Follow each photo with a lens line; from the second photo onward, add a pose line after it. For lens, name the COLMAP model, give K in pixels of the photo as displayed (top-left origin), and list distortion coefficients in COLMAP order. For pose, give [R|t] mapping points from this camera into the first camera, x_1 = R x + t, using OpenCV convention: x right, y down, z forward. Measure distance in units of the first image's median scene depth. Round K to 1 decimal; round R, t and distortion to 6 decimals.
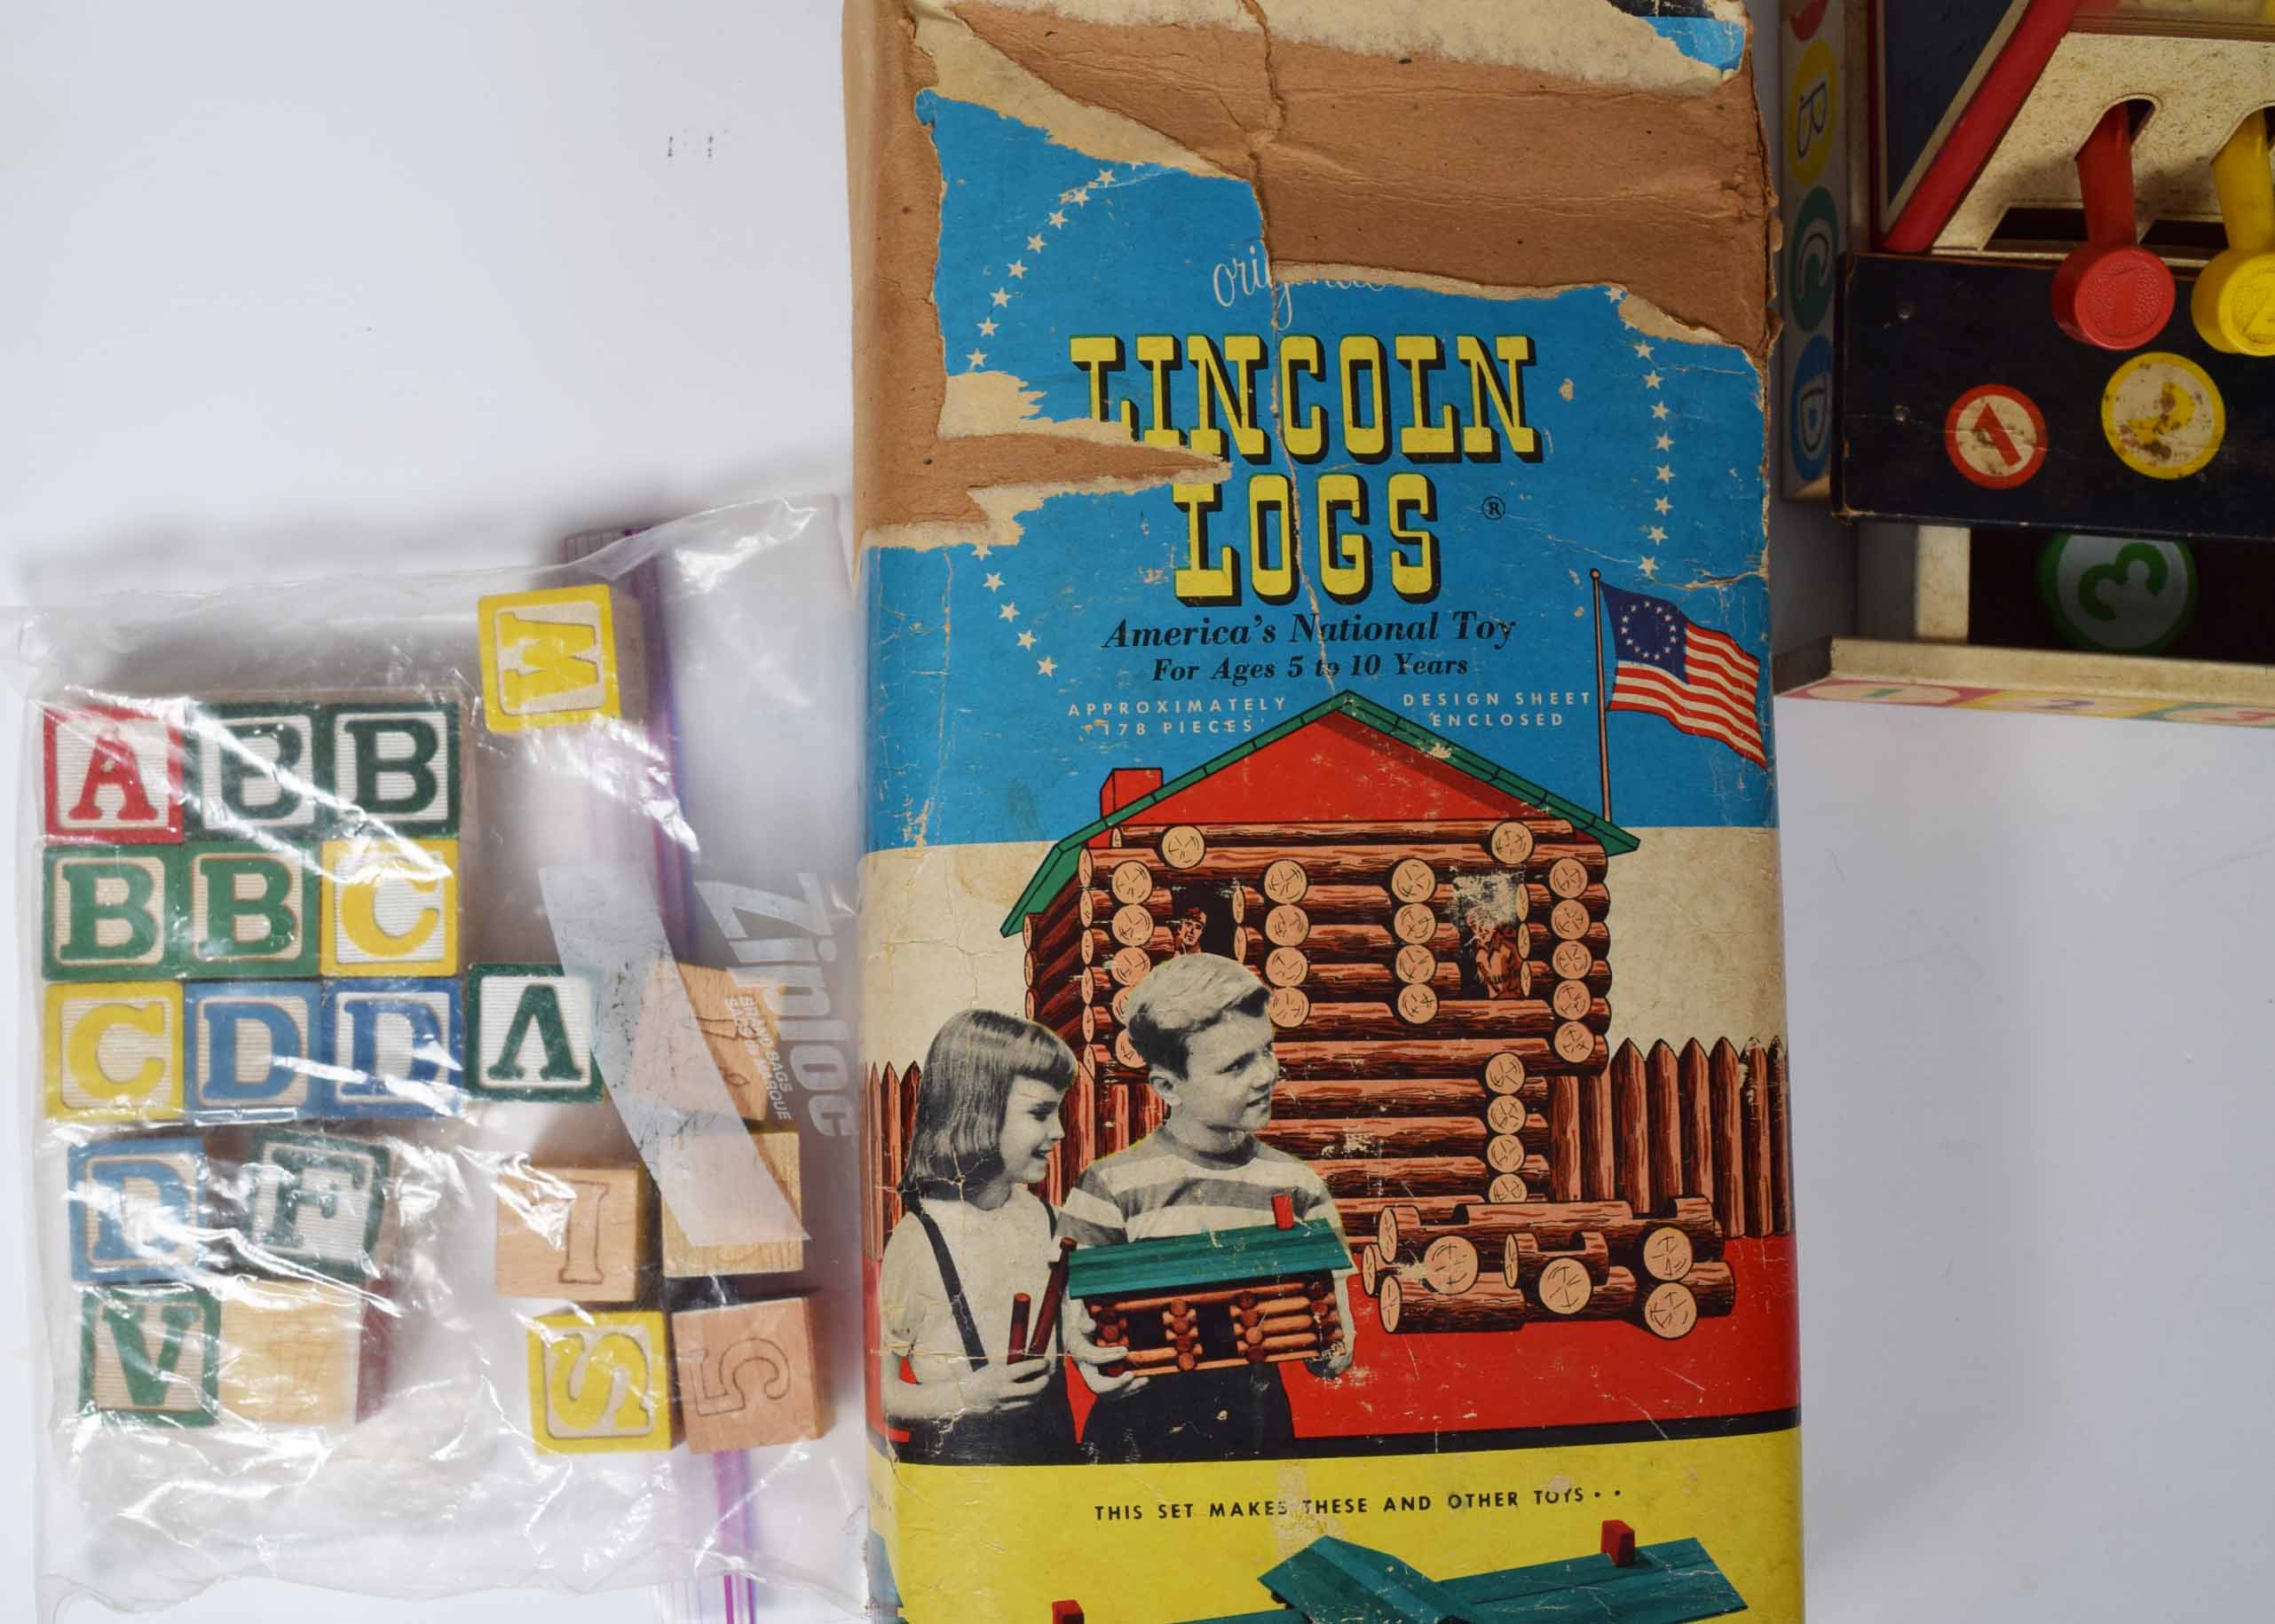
lens RADIAL K [[2377.8, 0, 875.6], [0, 2377.8, 815.0], [0, 0, 1]] dist [0.012759, -0.136387]
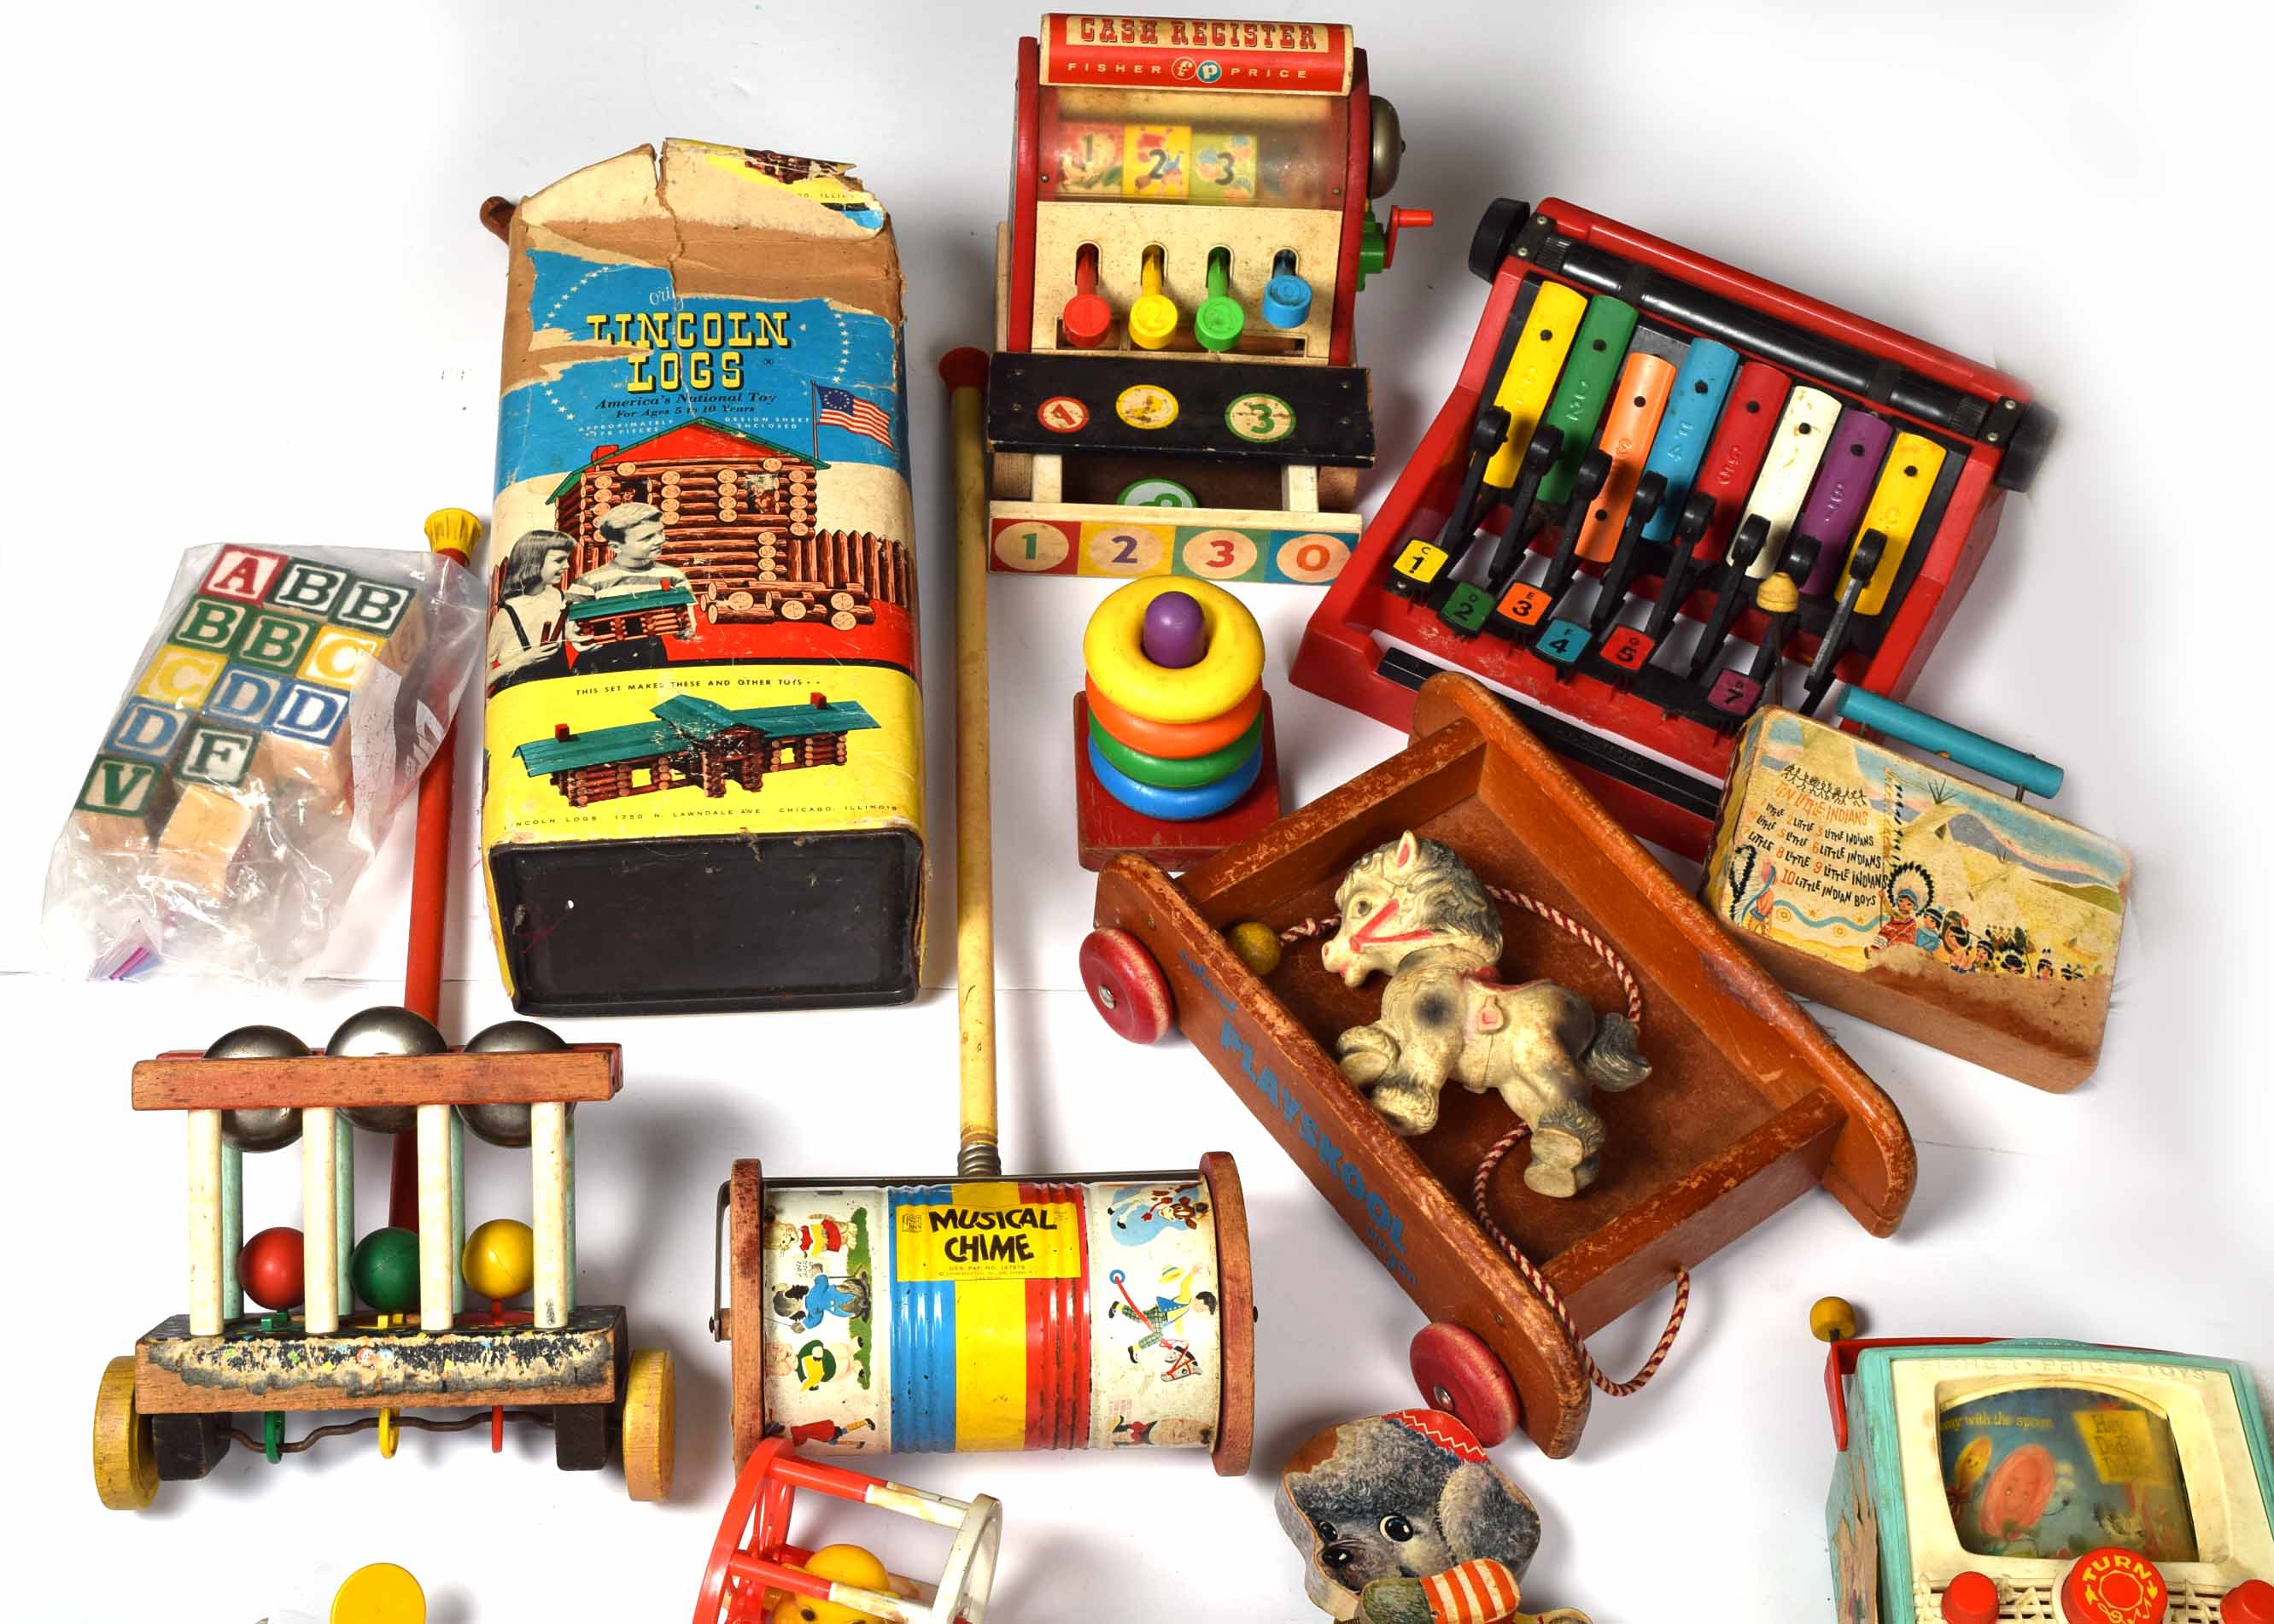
lens RADIAL K [[3344.5, 0, 1081.5], [0, 3344.5, 799.7], [0, 0, 1]] dist [-0.034051, -0.018754]
pose [[0.998072, -0.040959, 0.046630, 0.402512], [0.059886, 0.832843, -0.550260, 2.065391], [-0.016297, 0.551991, 0.833691, -1.499553]]
